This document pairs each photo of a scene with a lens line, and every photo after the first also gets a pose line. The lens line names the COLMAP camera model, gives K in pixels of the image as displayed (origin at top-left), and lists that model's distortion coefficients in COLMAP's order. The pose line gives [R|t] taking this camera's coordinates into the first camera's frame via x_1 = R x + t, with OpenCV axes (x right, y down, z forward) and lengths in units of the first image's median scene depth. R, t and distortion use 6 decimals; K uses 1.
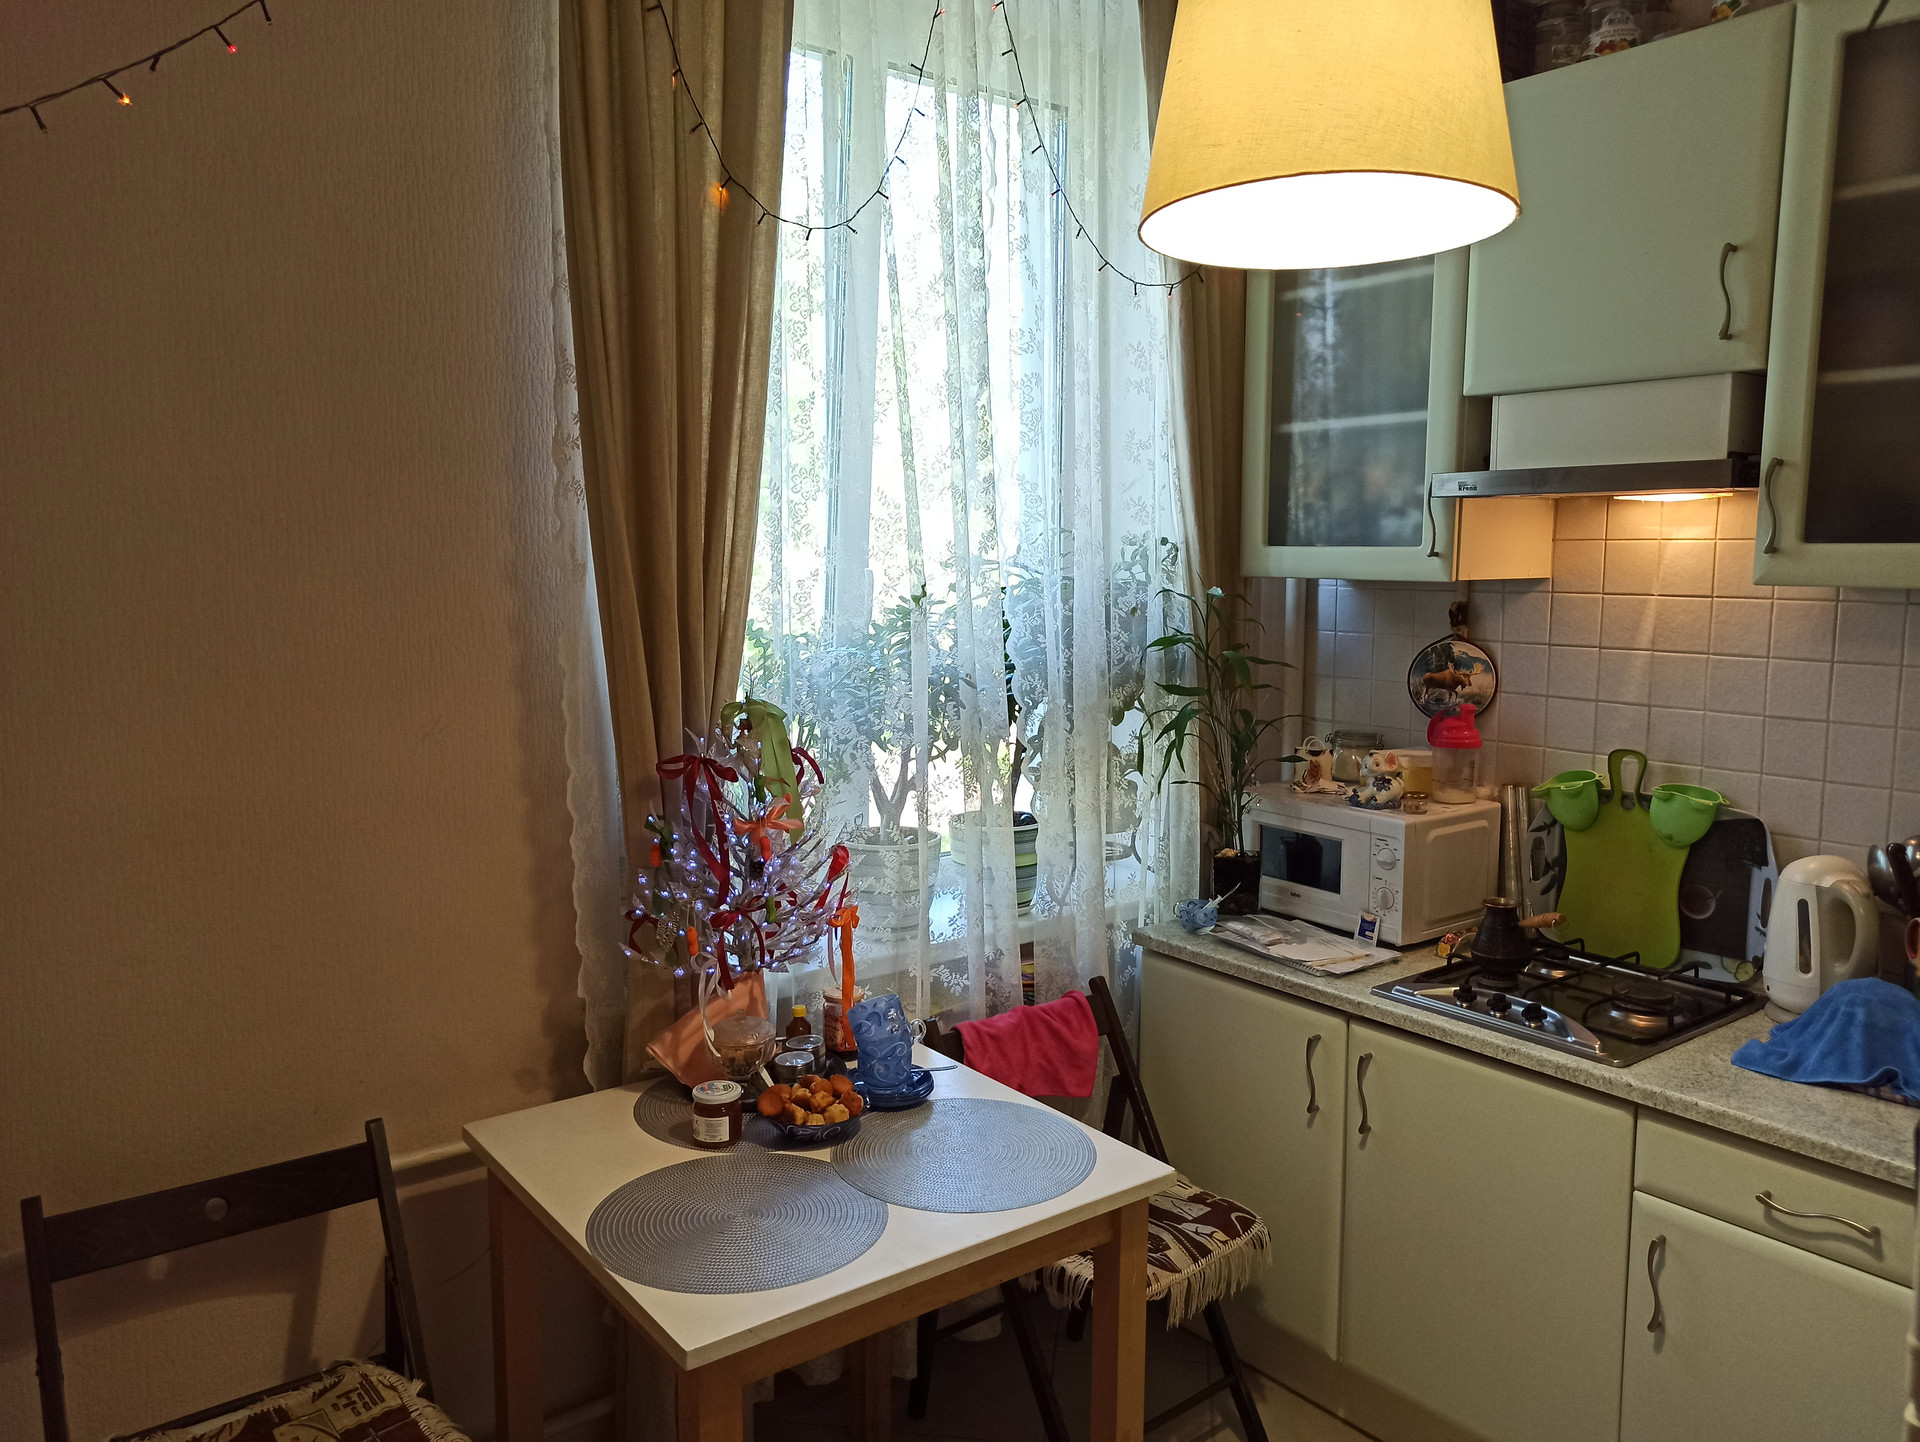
lens RADIAL K [[1412.6, 0, 983.6], [0, 1412.6, 718.4], [0, 0, 1]] dist [0.059681, -0.072774]
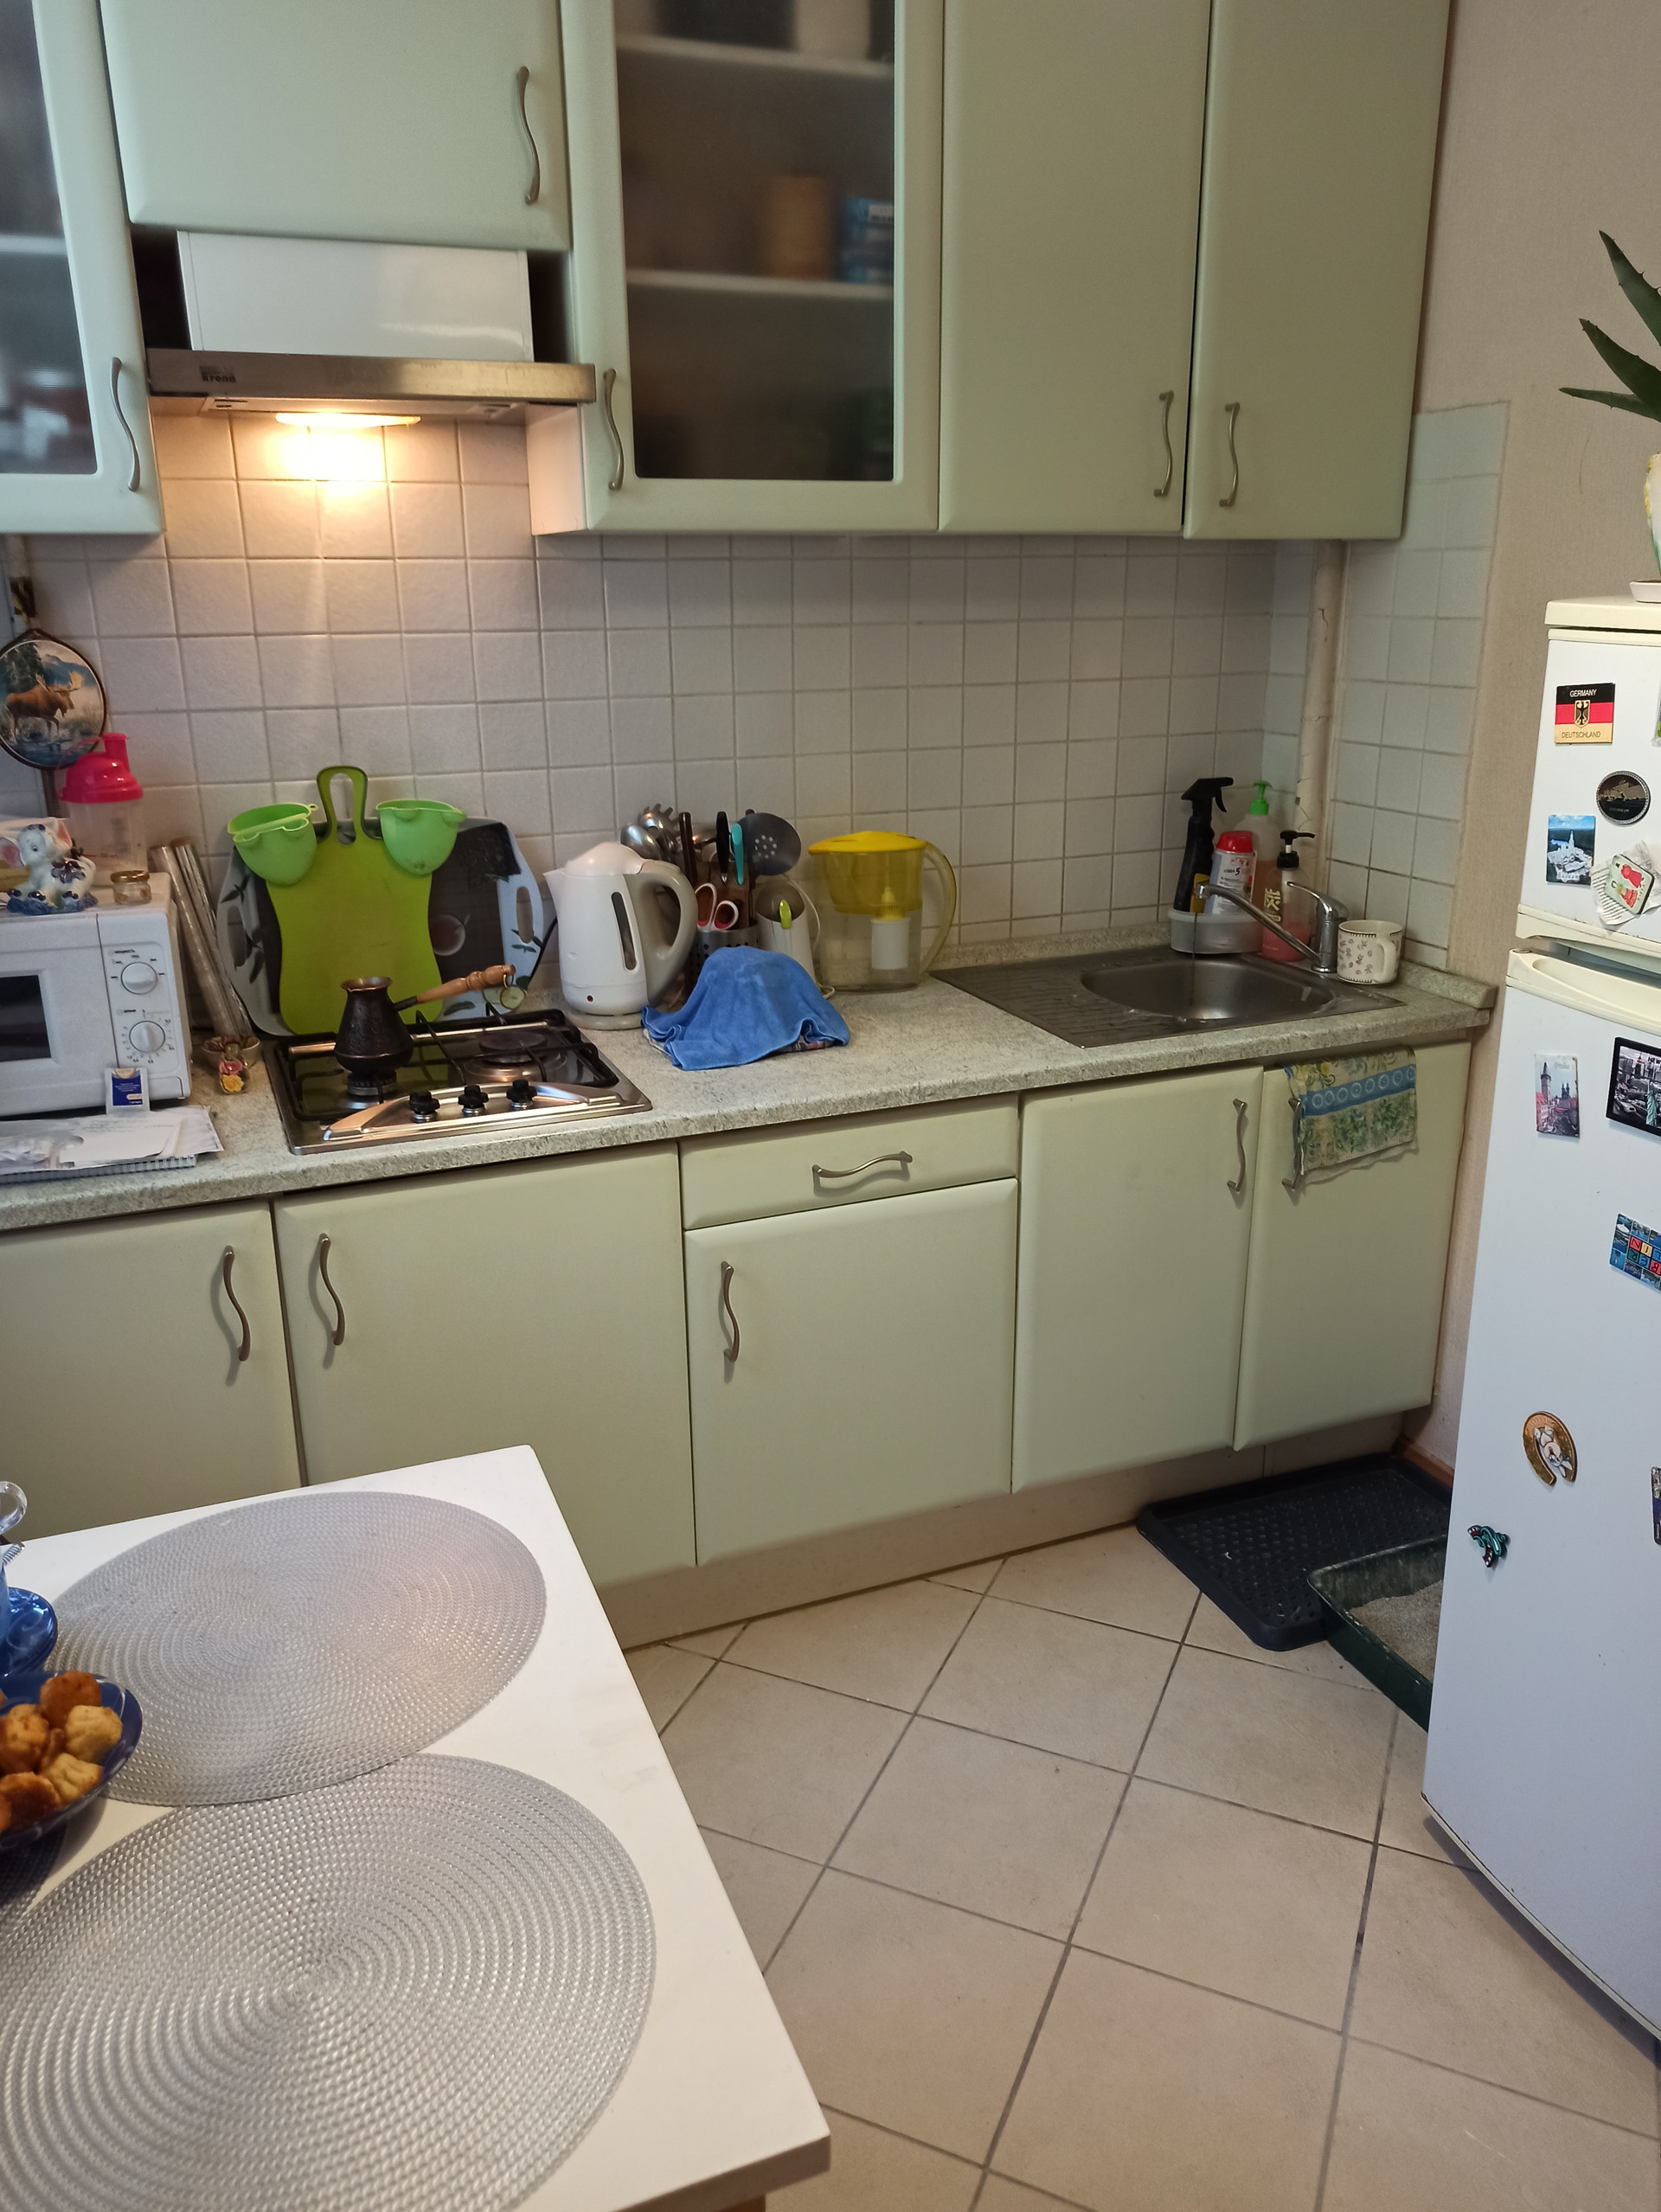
lens RADIAL K [[1627.4, 0, 824.4], [0, 1627.4, 1102.8], [0, 0, 1]] dist [0.059681, -0.072774]
pose [[0.285807, -0.299232, 0.910371, -0.357444], [0.127160, 0.953439, 0.273467, -0.014378], [-0.949813, 0.037604, 0.310550, 0.493869]]
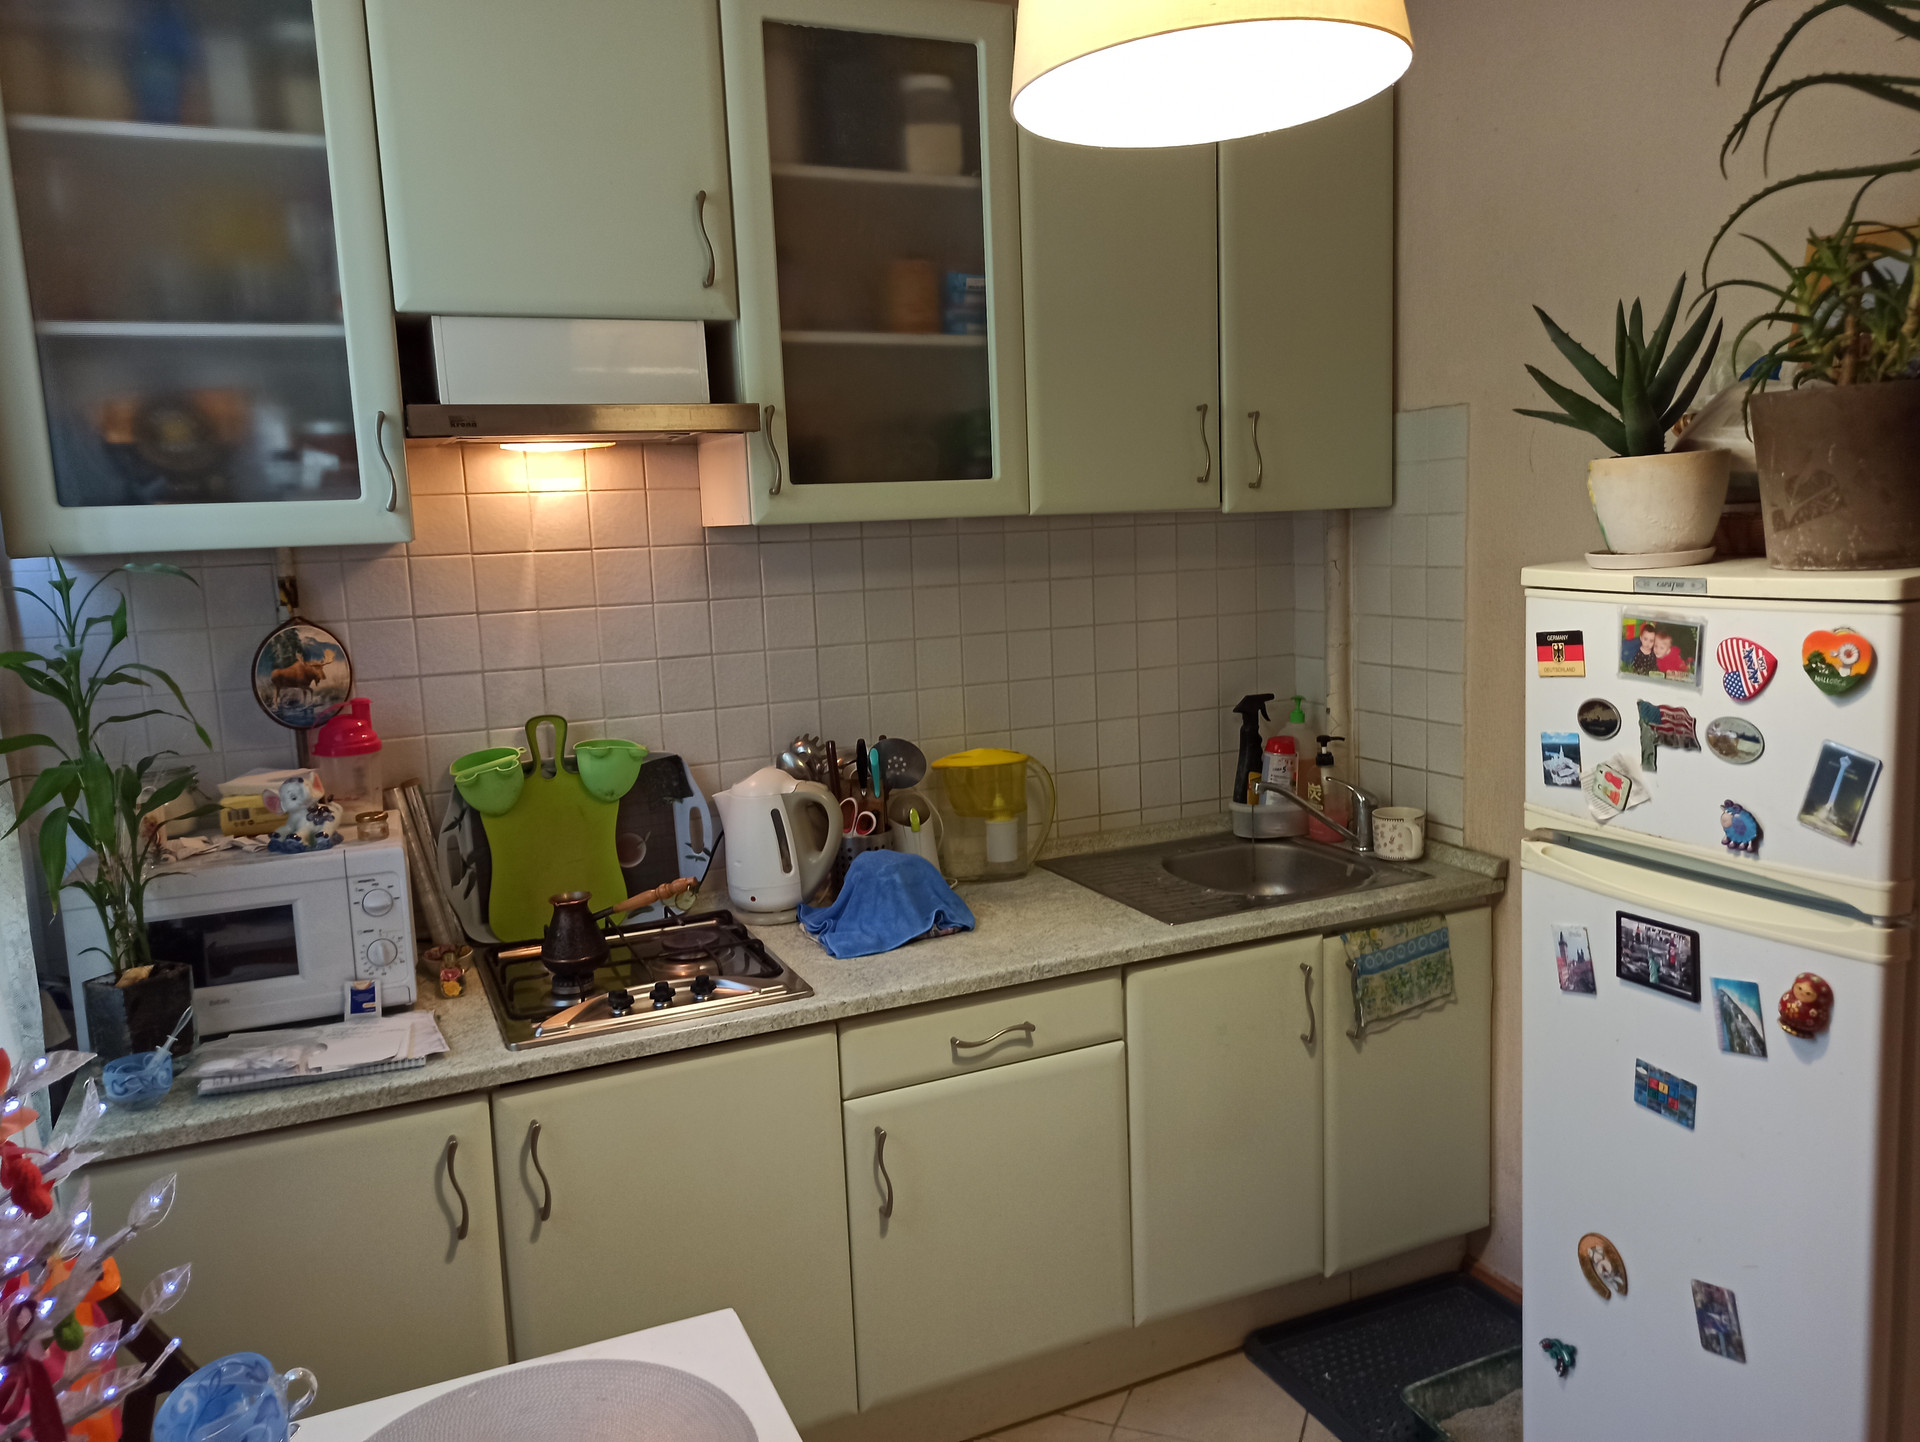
lens RADIAL K [[1408.3, 0, 962.3], [0, 1408.3, 717.5], [0, 0, 1]] dist [0.063342, -0.080017]
pose [[0.247685, -0.149016, 0.957312, -0.390588], [0.158115, 0.981070, 0.111805, -0.039125], [-0.955852, 0.123673, 0.266558, 0.504542]]
